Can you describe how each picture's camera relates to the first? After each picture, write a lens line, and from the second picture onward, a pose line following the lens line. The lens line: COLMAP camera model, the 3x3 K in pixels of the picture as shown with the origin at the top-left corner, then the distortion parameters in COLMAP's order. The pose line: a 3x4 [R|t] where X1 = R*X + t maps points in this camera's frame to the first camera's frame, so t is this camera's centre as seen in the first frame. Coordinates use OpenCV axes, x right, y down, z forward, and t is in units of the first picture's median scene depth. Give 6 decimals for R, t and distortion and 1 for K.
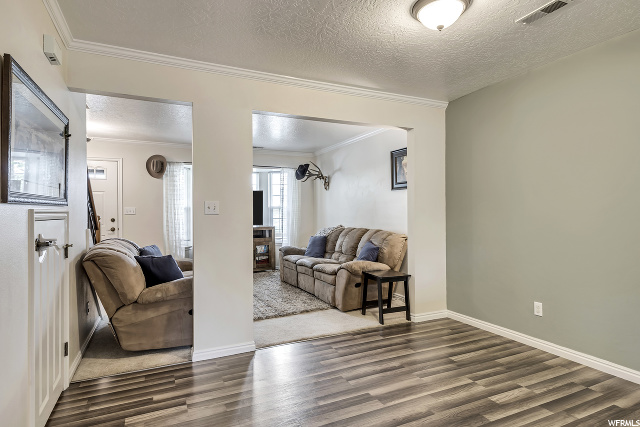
lens RADIAL K [[347.9, 0, 320.7], [0, 347.9, 214.2], [0, 0, 1]] dist [0.000682, 0.000049]
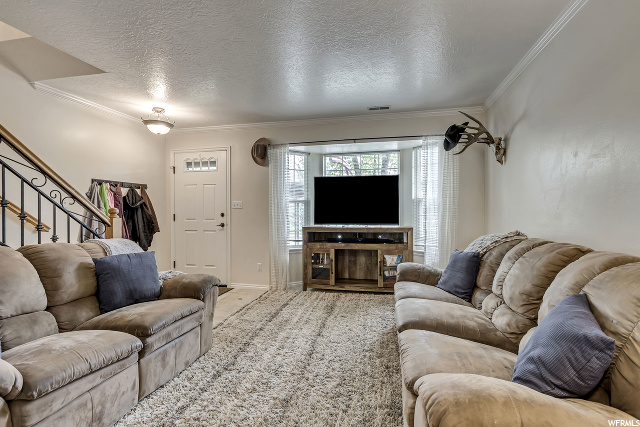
lens RADIAL K [[306.4, 0, 319.3], [0, 306.4, 211.9], [0, 0, 1]] dist [-0.001587, -0.000525]
pose [[0.790017, 0.004565, -0.613068, 0.094378], [-0.002919, 0.999989, 0.003684, 0.005199], [0.613078, -0.001121, 0.790021, 0.501054]]
